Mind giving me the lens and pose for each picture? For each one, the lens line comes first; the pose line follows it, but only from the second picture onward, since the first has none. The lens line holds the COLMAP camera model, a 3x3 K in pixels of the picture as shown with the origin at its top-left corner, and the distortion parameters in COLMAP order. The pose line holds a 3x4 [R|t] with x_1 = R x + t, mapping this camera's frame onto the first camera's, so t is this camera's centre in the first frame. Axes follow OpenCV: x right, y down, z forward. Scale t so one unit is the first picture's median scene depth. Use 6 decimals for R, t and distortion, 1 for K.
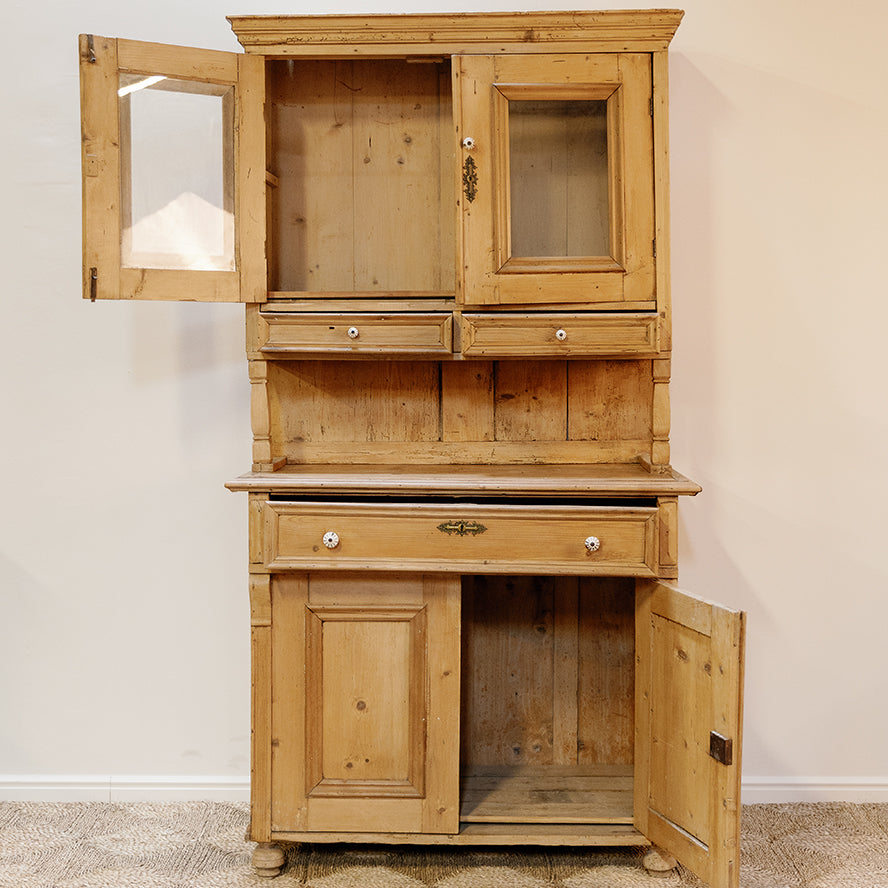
lens RADIAL K [[1514.7, 0, 424.7], [0, 1514.7, 356.1], [0, 0, 1]] dist [-0.004388, -0.017528]
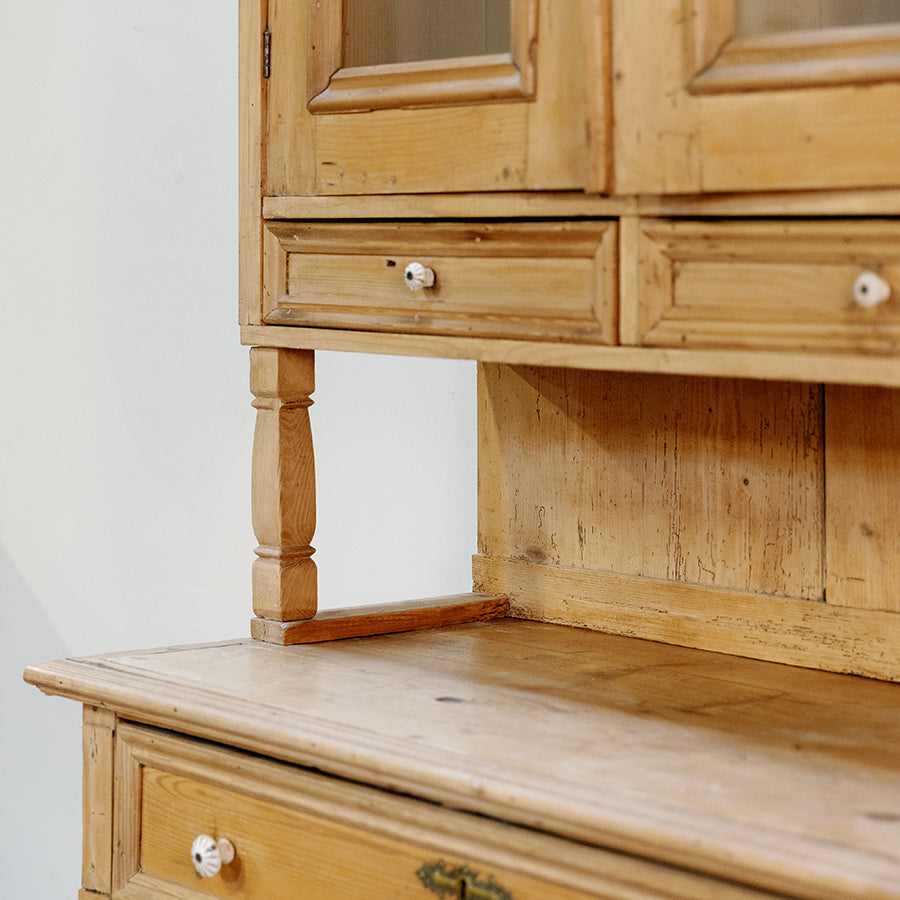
lens RADIAL K [[2569.0, 0, 448.6], [0, 2569.0, 293.9], [0, 0, 1]] dist [-0.004073, 0.072200]
pose [[0.687005, 0.022253, -0.726312, 0.397387], [-0.007017, 0.999688, 0.023992, -0.026604], [0.726619, -0.011386, 0.686946, 0.607724]]
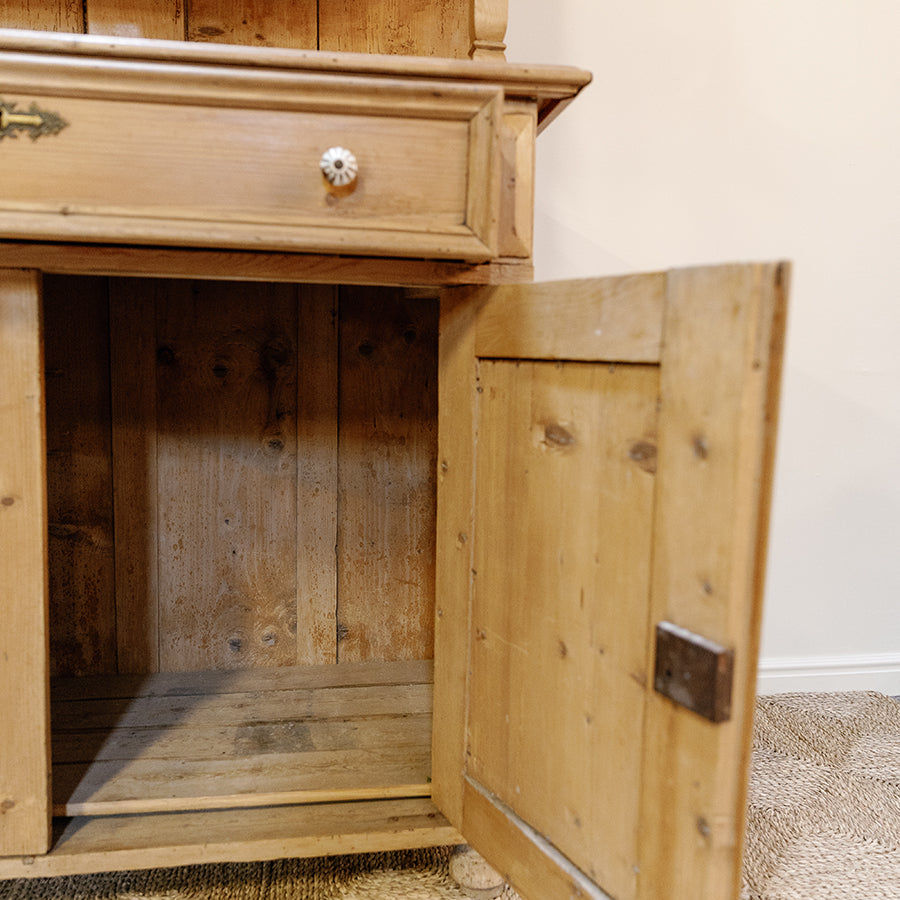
lens RADIAL K [[899.4, 0, 450.0], [0, 899.4, 450.0], [0, 0, 1]] dist [0.012849, 0.016042]
pose [[0.984669, -0.003997, 0.174385, 0.090858], [-0.011537, 0.996056, 0.087978, 0.165454], [-0.174049, -0.088641, 0.980739, 0.703396]]
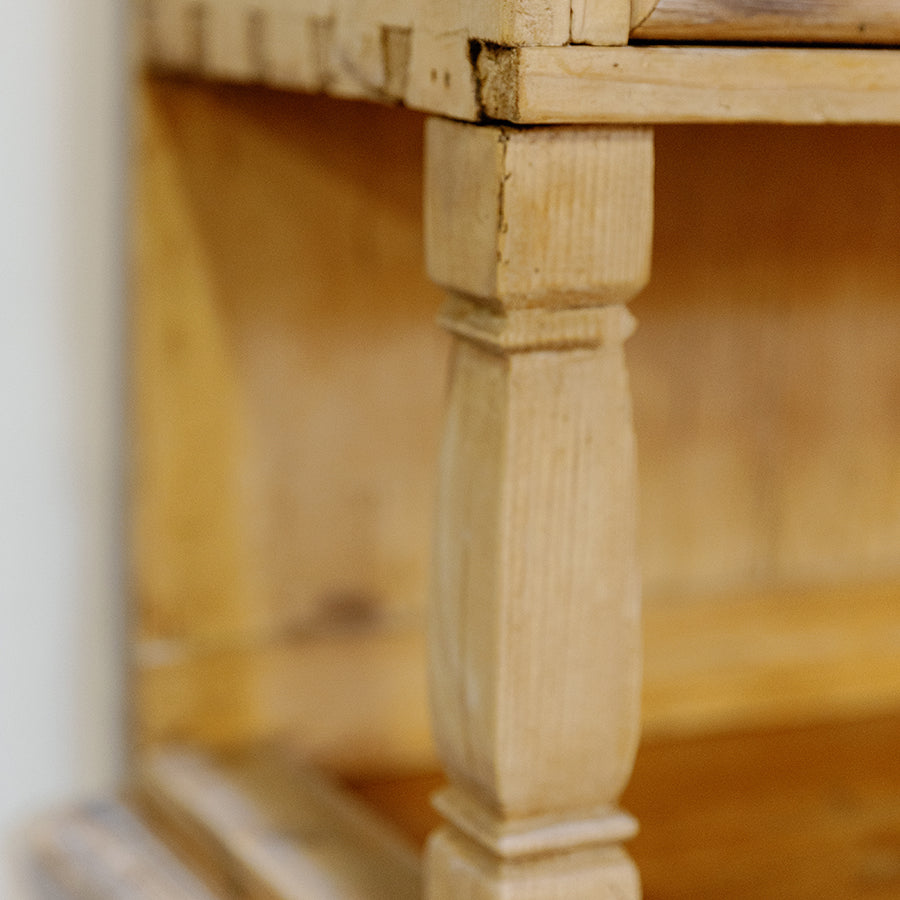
lens RADIAL K [[2413.0, 0, 450.0], [0, 2413.0, 450.0], [0, 0, 1]] dist [0.022629, -0.112594]
pose [[0.882450, -0.070357, 0.465116, -0.200599], [-0.030781, 0.977996, 0.206339, -0.009240], [-0.469399, -0.196400, 0.860867, 0.879998]]
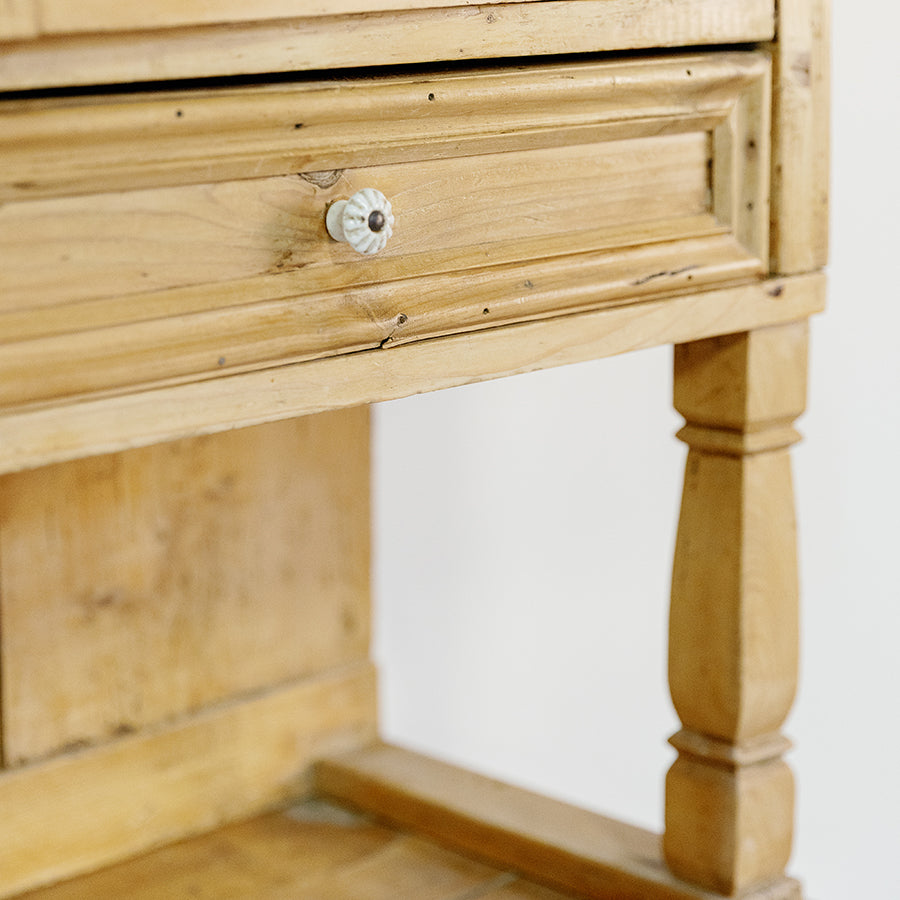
lens RADIAL K [[2527.6, 0, 450.0], [0, 2527.6, 450.0], [0, 0, 1]] dist [0.065260, -0.934423]
pose [[0.694019, -0.152953, 0.703521, -0.081150], [0.021009, 0.981059, 0.192568, -0.041446], [-0.719650, -0.118866, 0.684087, 0.833913]]
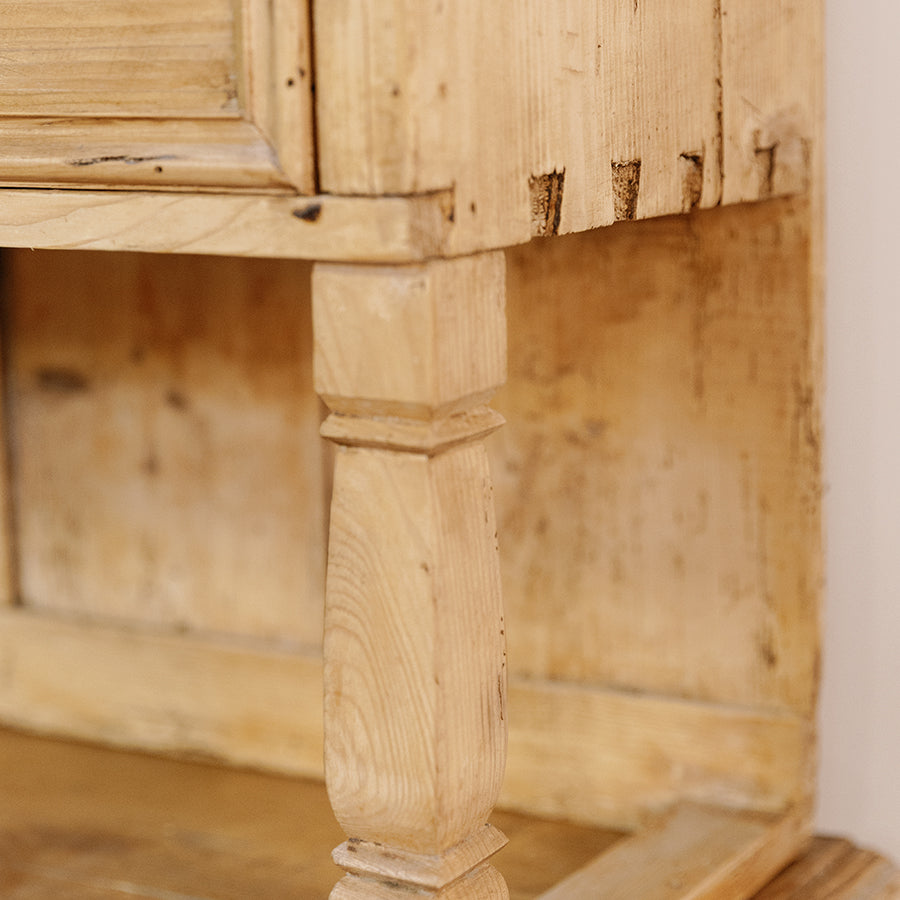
lens RADIAL K [[2413.0, 0, 450.0], [0, 2413.0, 450.0], [0, 0, 1]] dist [0.022629, -0.112594]
pose [[0.877590, 0.074677, -0.473561, 0.260466], [0.007567, 0.985513, 0.169432, -0.016627], [0.479353, -0.152275, 0.864311, 0.839189]]
